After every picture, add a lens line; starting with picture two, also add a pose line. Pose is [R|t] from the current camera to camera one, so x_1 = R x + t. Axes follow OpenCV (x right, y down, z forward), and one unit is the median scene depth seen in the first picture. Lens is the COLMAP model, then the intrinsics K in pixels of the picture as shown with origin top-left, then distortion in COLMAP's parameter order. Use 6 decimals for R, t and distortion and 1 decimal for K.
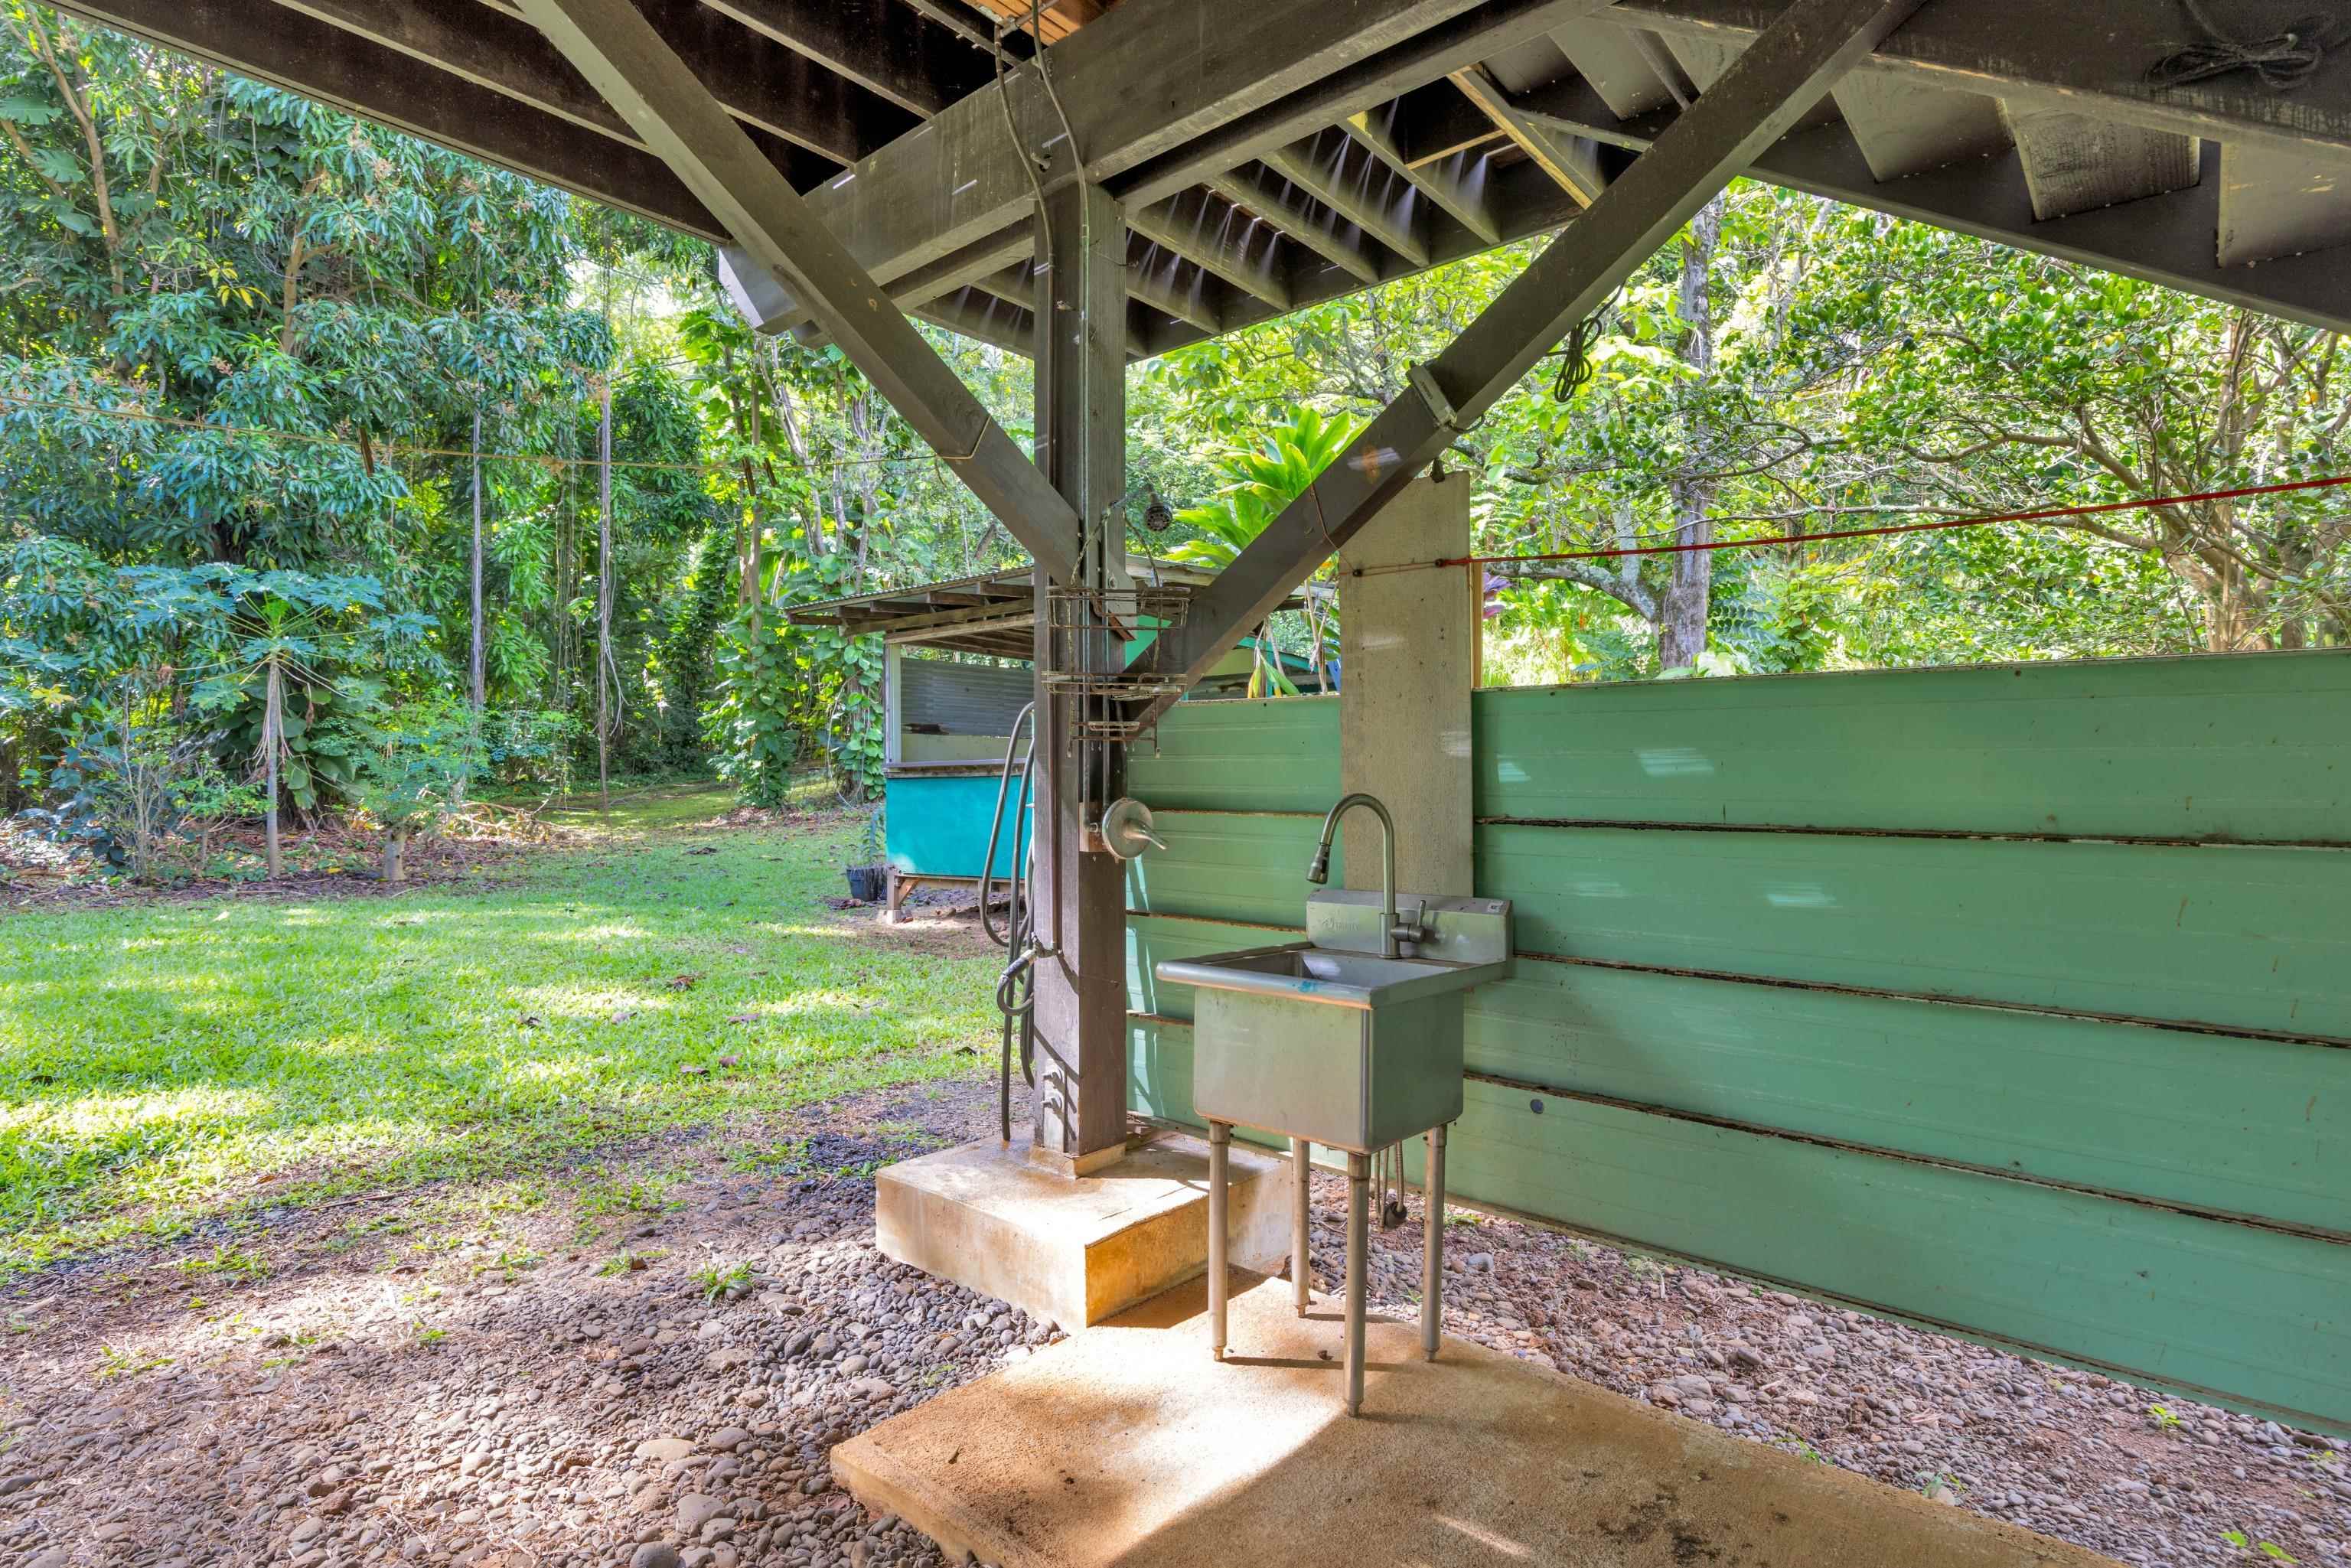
lens RADIAL K [[1176.4, 0, 1177.2], [0, 1176.4, 794.4], [0, 0, 1]] dist [0.001245, 0.000663]
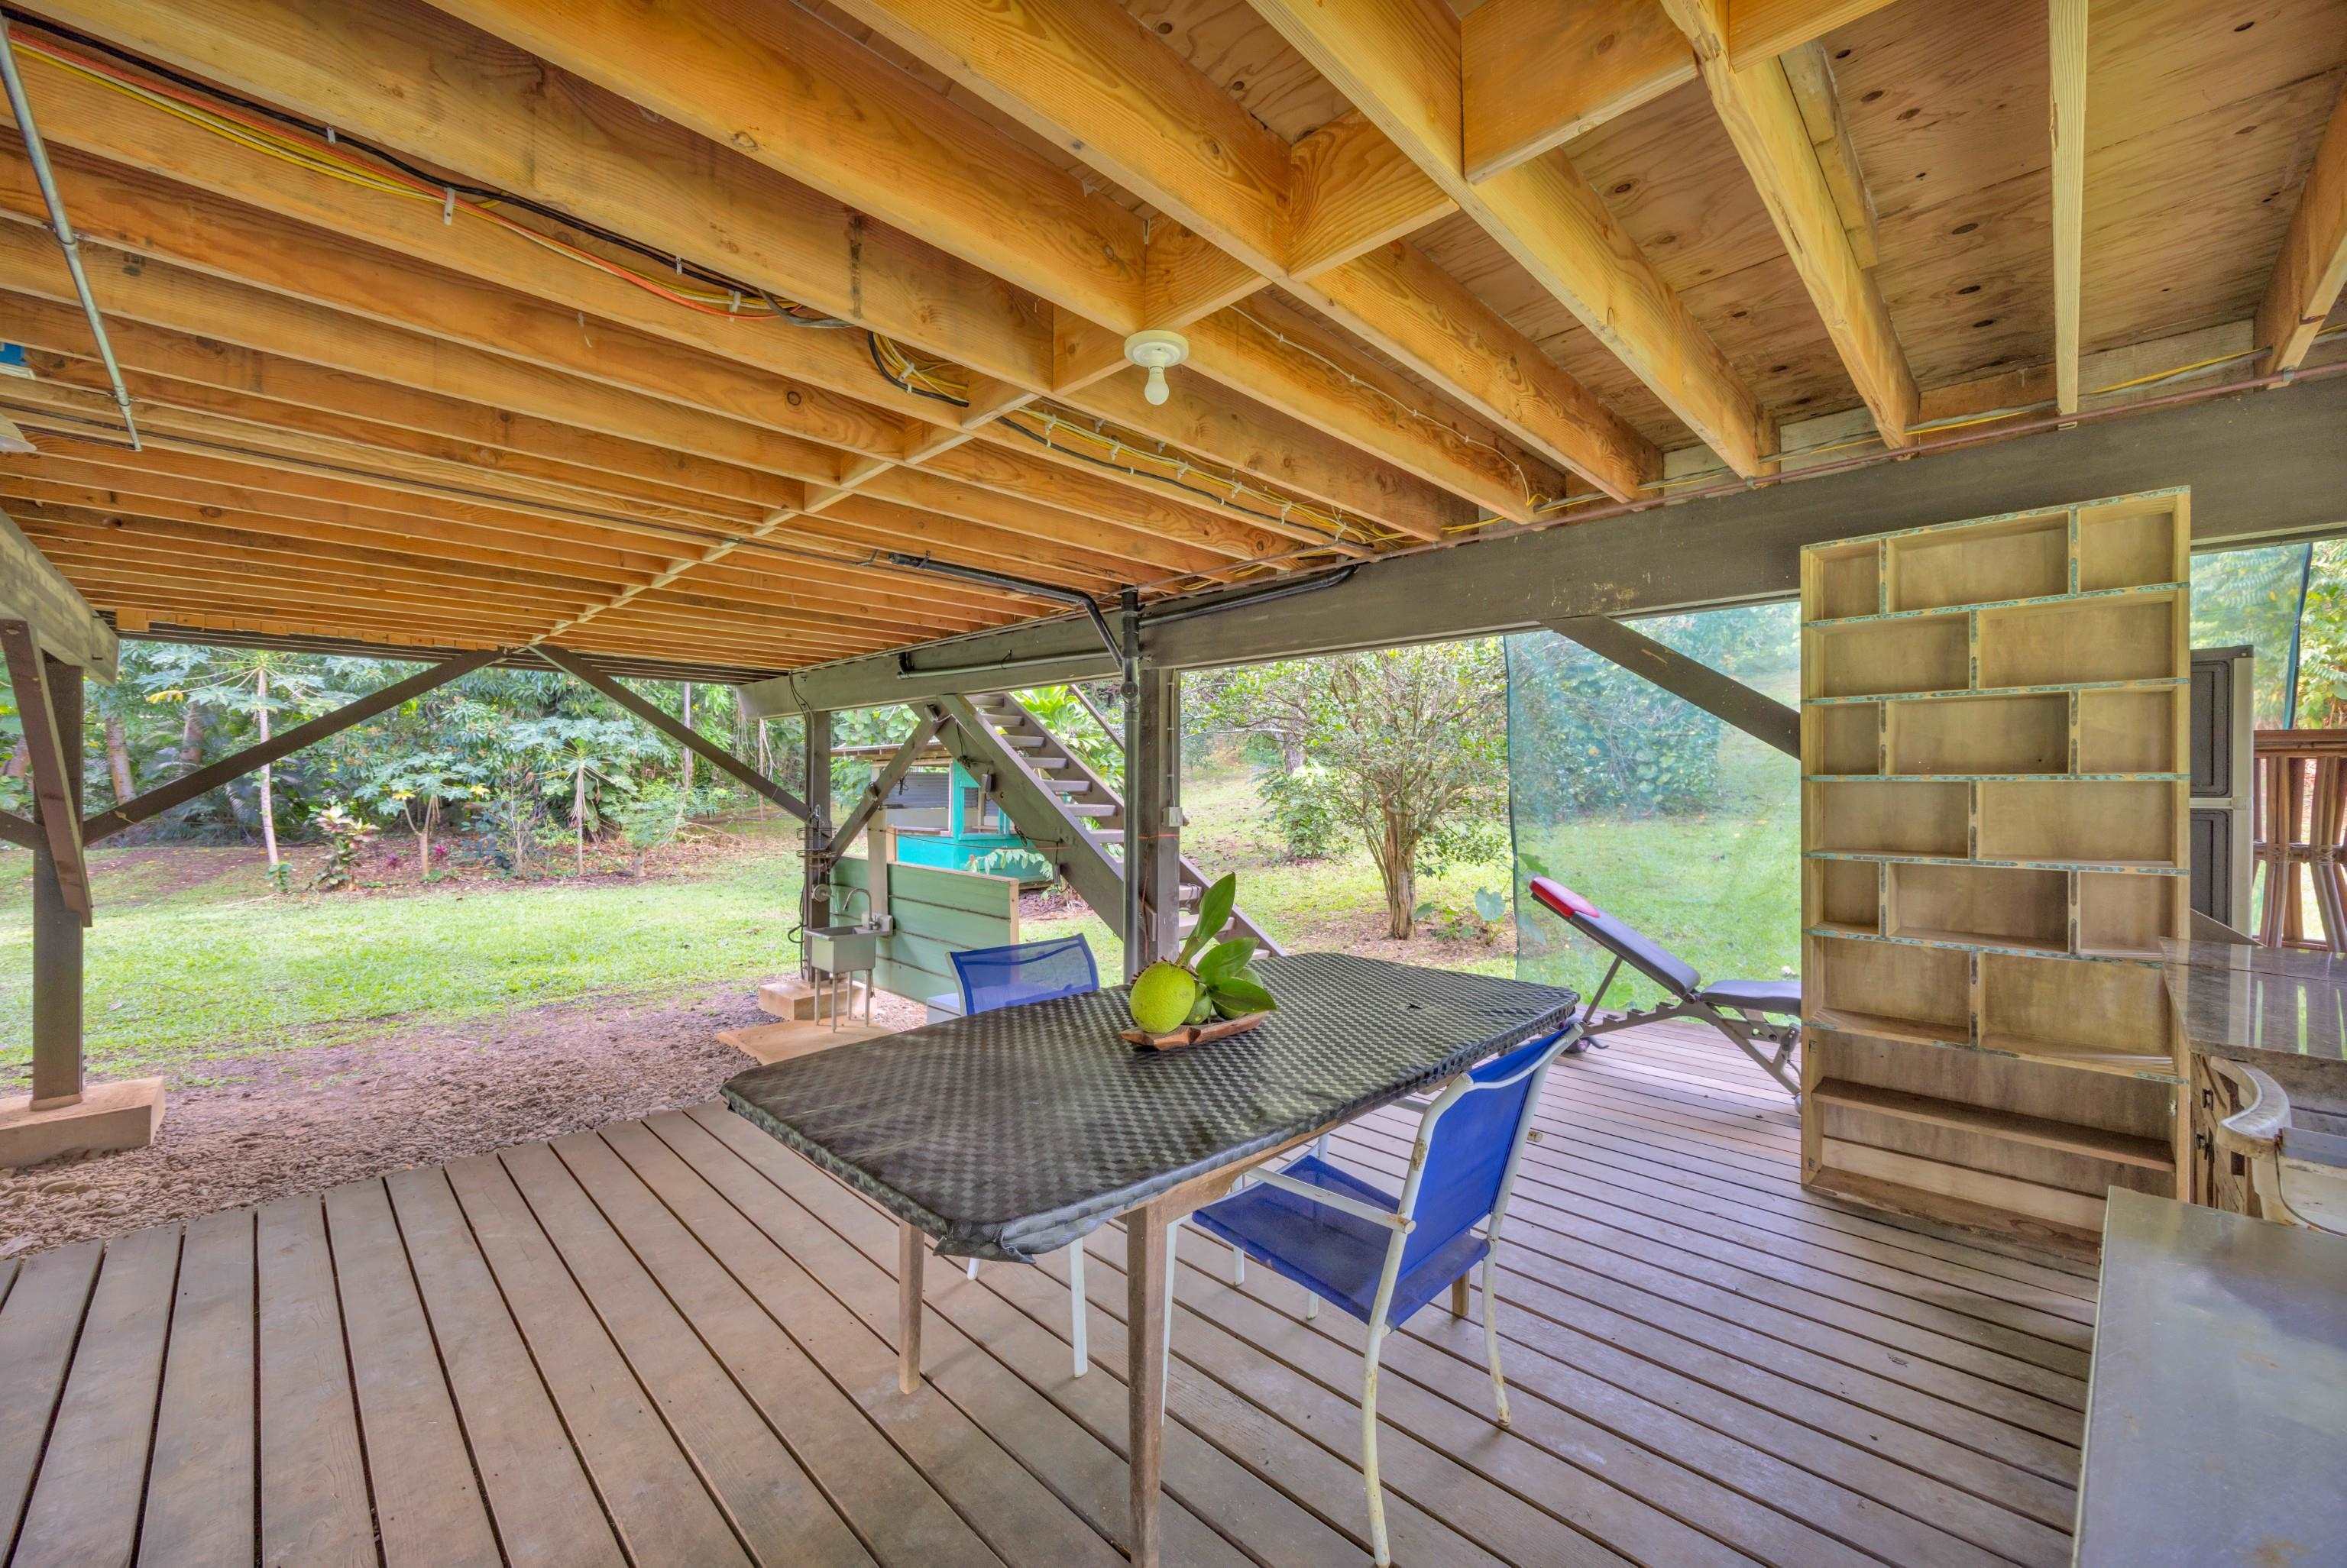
lens RADIAL K [[907.5, 0, 1172.8], [0, 907.5, 776.8], [0, 0, 1]] dist [0.001394, -0.000002]
pose [[0.997918, -0.010383, -0.063656, 0.338563], [0.010558, 0.999941, 0.002411, -0.090414], [0.063627, -0.003078, 0.997969, -0.479603]]
